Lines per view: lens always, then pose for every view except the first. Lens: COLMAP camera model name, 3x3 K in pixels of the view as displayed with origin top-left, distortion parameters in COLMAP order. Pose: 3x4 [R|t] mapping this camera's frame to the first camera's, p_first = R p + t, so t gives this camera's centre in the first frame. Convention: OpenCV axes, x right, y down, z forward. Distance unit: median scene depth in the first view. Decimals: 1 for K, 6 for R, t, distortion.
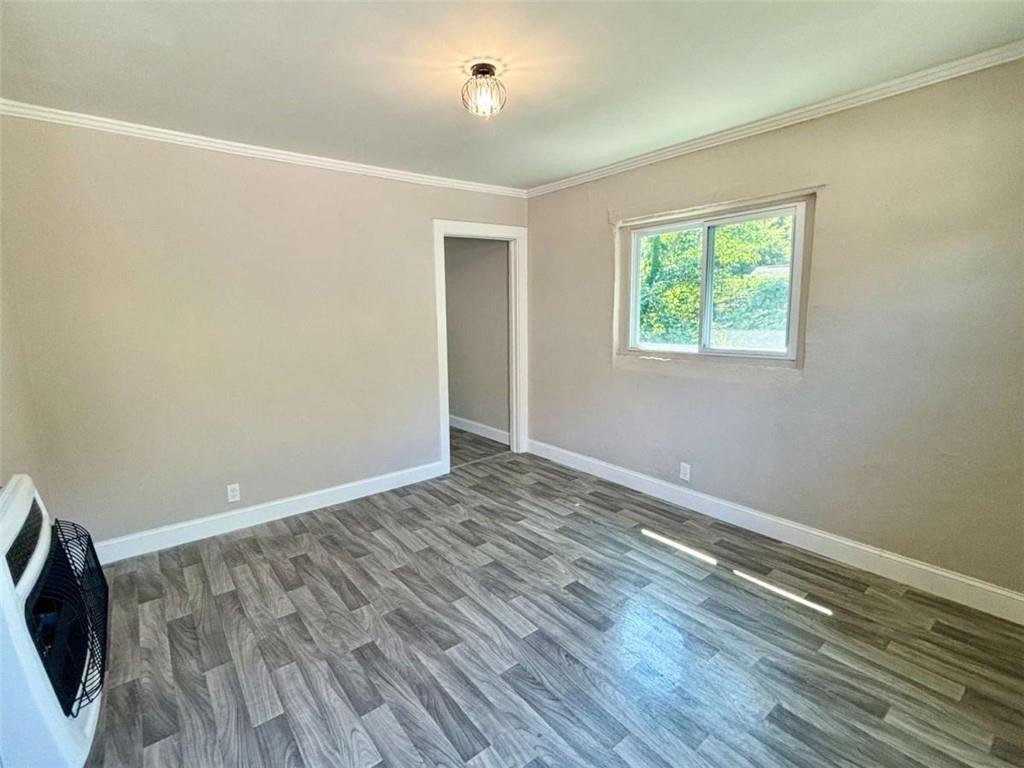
lens RADIAL K [[489.8, 0, 507.2], [0, 489.8, 398.4], [0, 0, 1]] dist [0.031888, 0.000053]
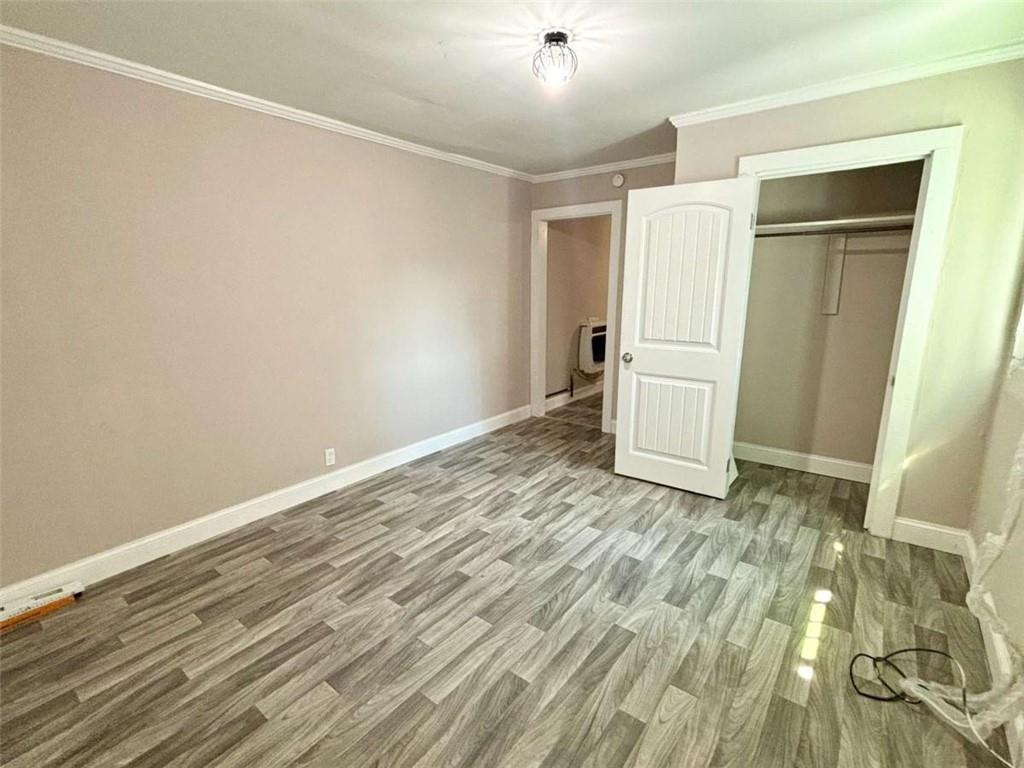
lens RADIAL K [[482.1, 0, 514.9], [0, 482.1, 381.4], [0, 0, 1]] dist [0.007963, 0.000415]
pose [[-0.249030, -0.170667, 0.953340, -0.784748], [0.195787, 0.955156, 0.222136, -0.171708], [-0.948500, 0.241970, -0.204448, 1.004844]]
